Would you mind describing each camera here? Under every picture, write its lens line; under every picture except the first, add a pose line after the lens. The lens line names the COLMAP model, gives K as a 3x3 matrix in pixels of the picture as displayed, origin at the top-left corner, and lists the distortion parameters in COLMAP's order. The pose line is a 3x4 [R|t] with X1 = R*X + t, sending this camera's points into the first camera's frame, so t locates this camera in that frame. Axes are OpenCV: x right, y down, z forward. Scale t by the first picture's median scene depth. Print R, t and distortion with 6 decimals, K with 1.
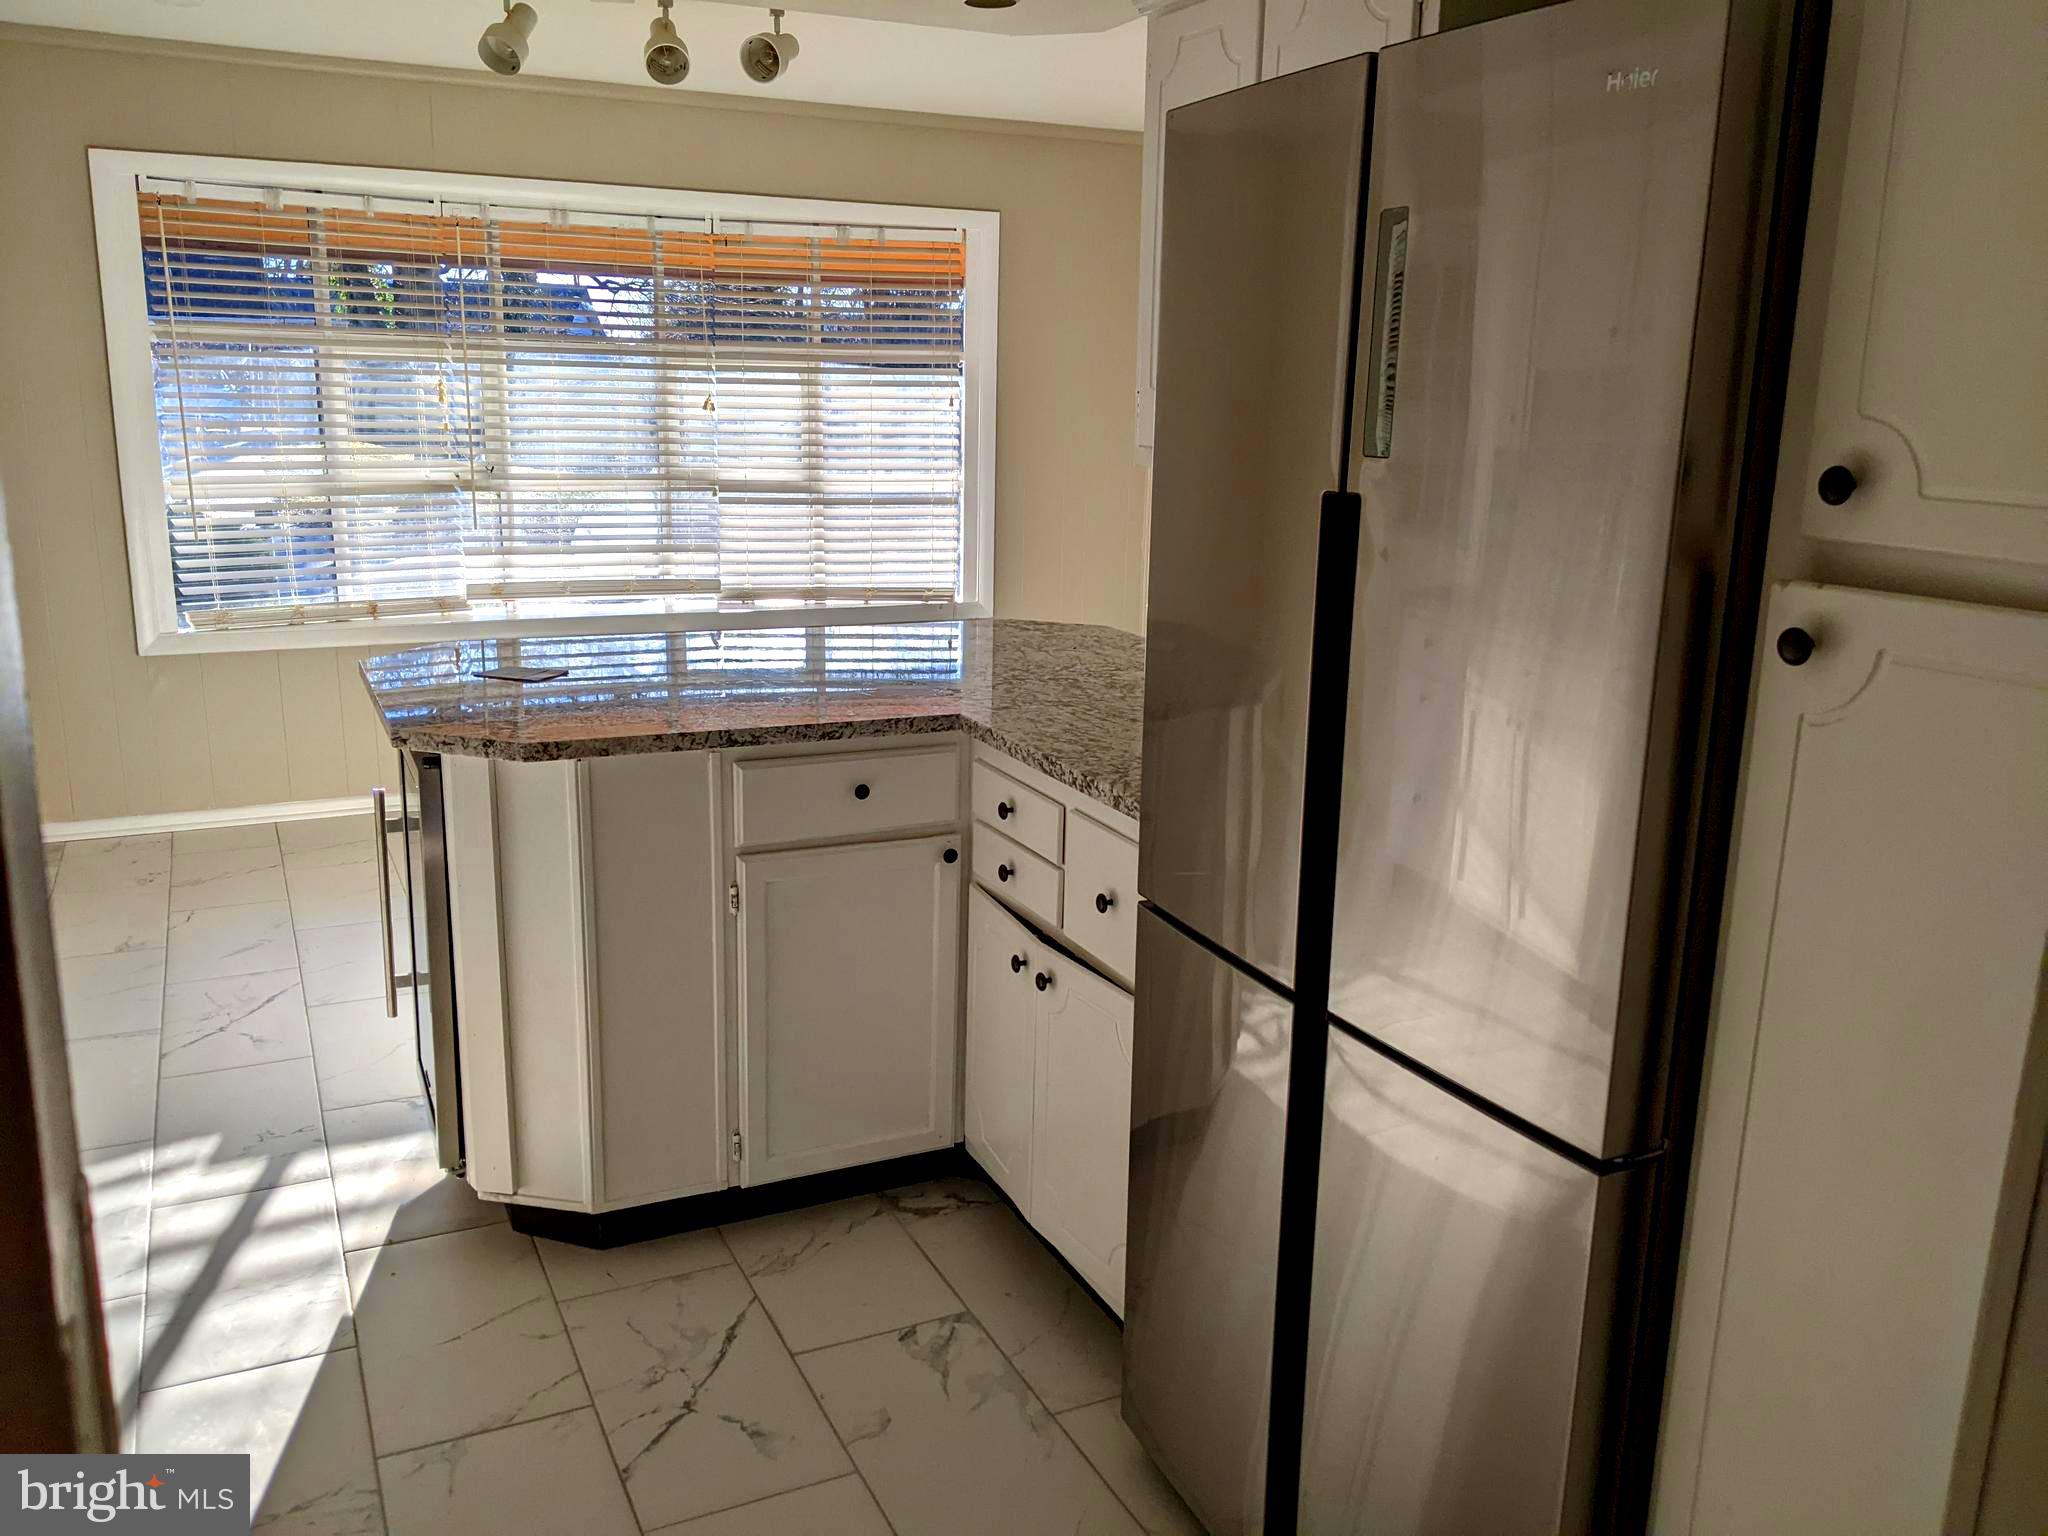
lens RADIAL K [[1643.0, 0, 1024.0], [0, 1643.0, 768.0], [0, 0, 1]] dist [0.071398, -0.135532]
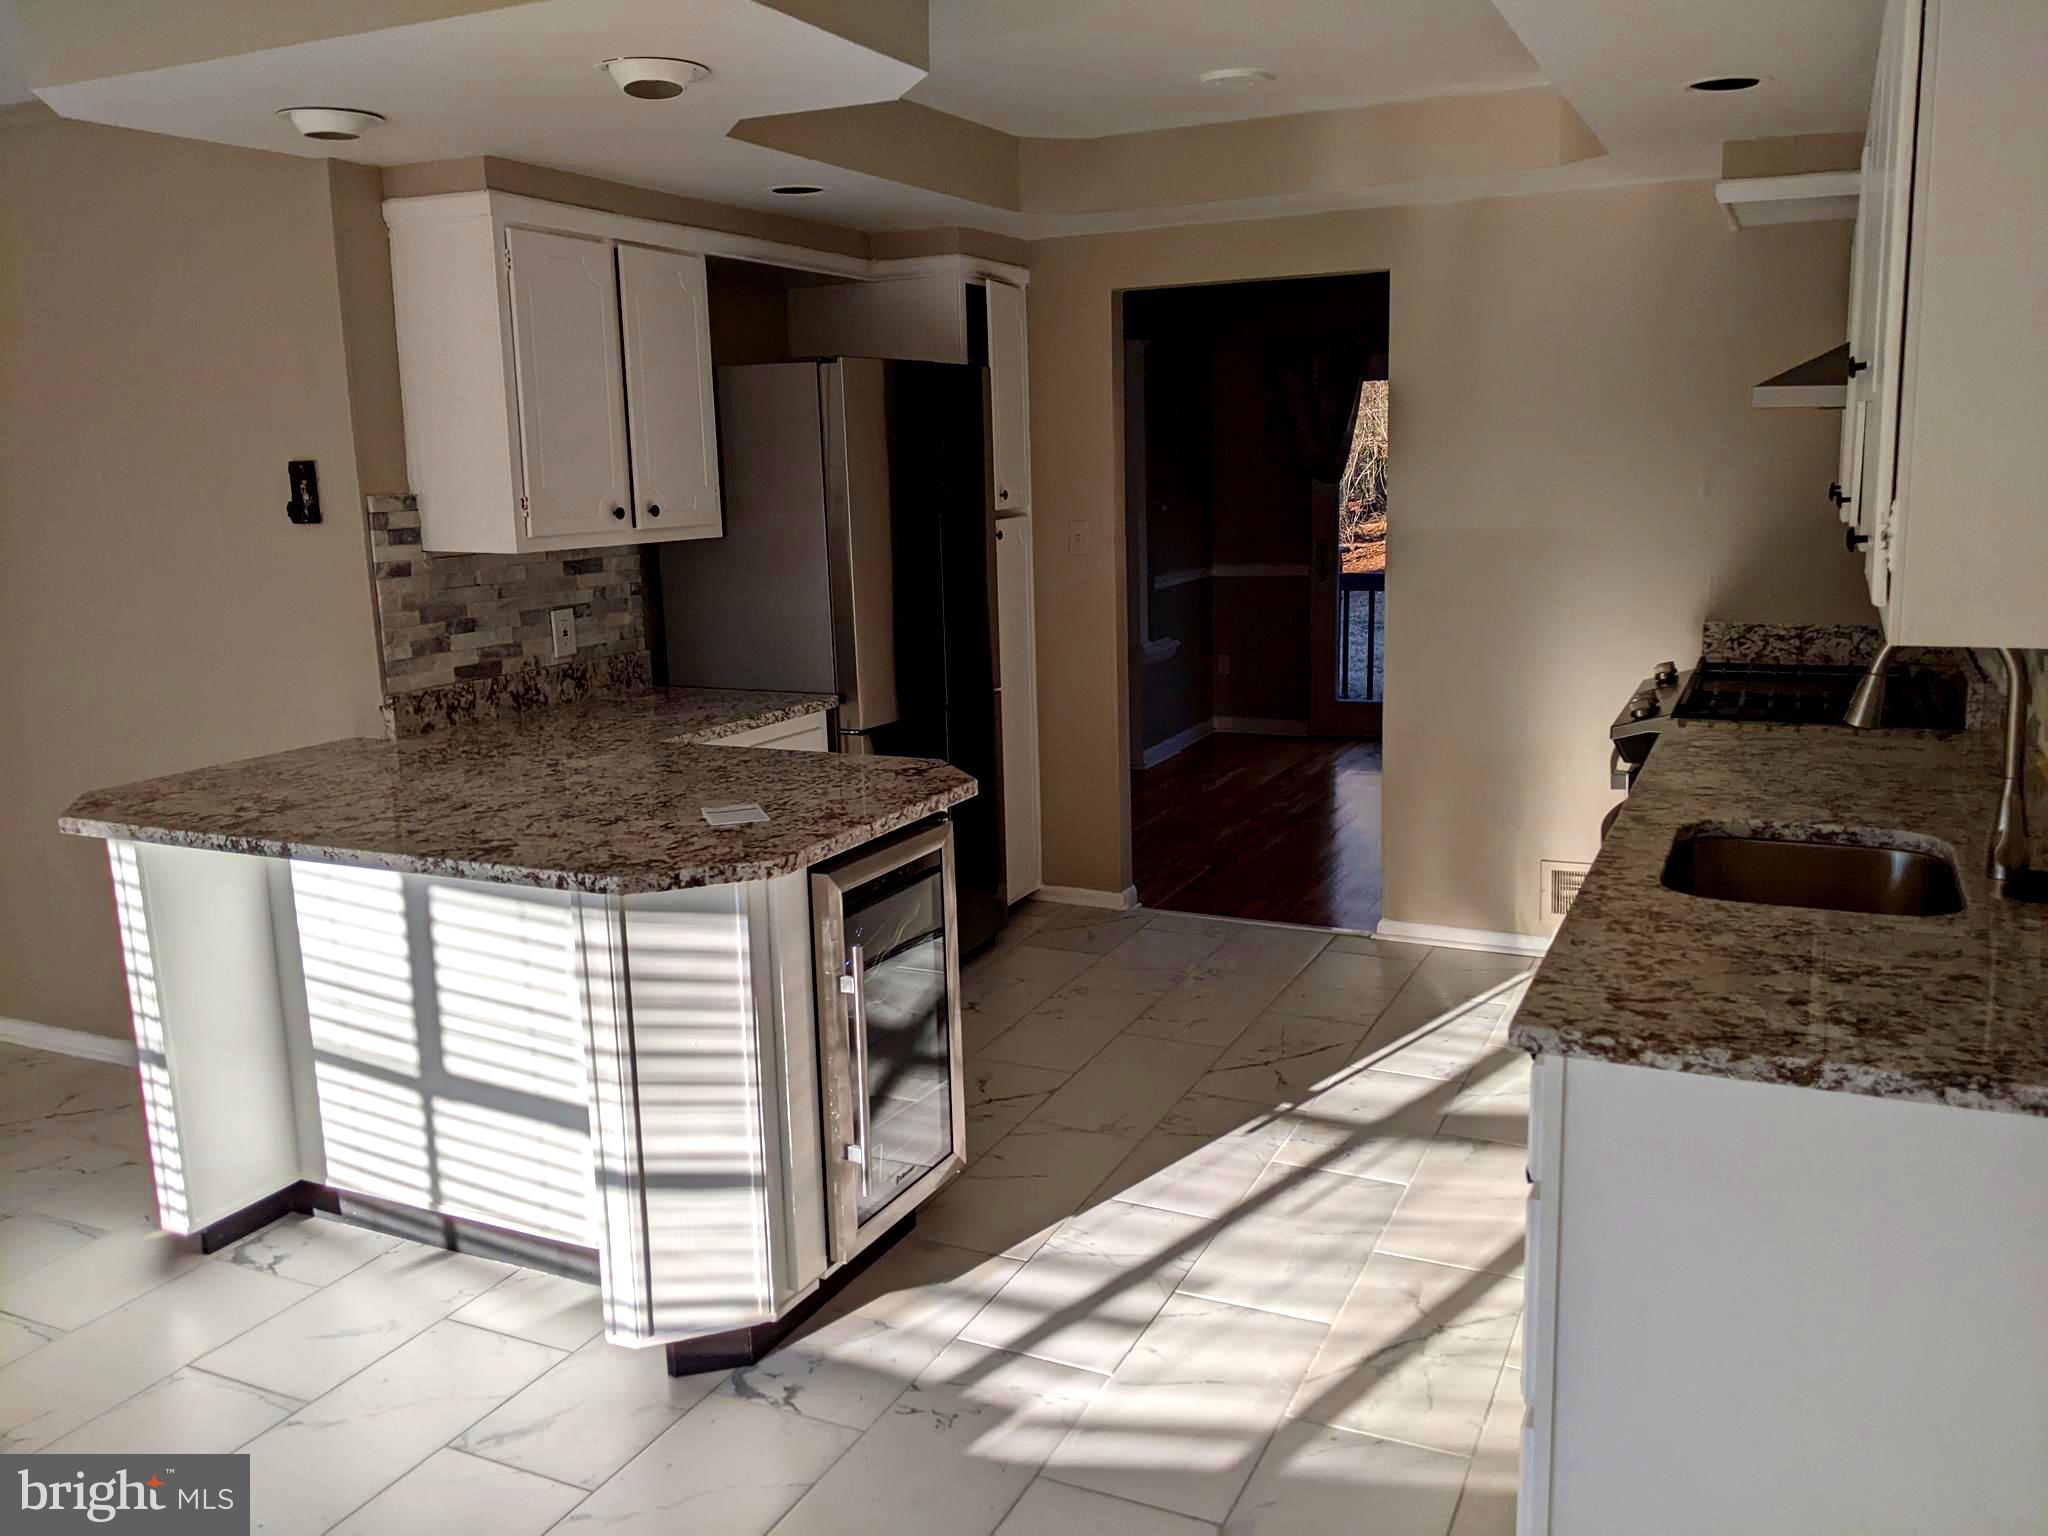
lens RADIAL K [[1623.3, 0, 1024.0], [0, 1623.3, 768.0], [0, 0, 1]] dist [0.072932, -0.114533]
pose [[-0.631521, -0.153098, 0.760094, -1.162457], [0.162006, 0.932620, 0.322449, -0.370716], [-0.758245, 0.326773, -0.564166, 1.460153]]
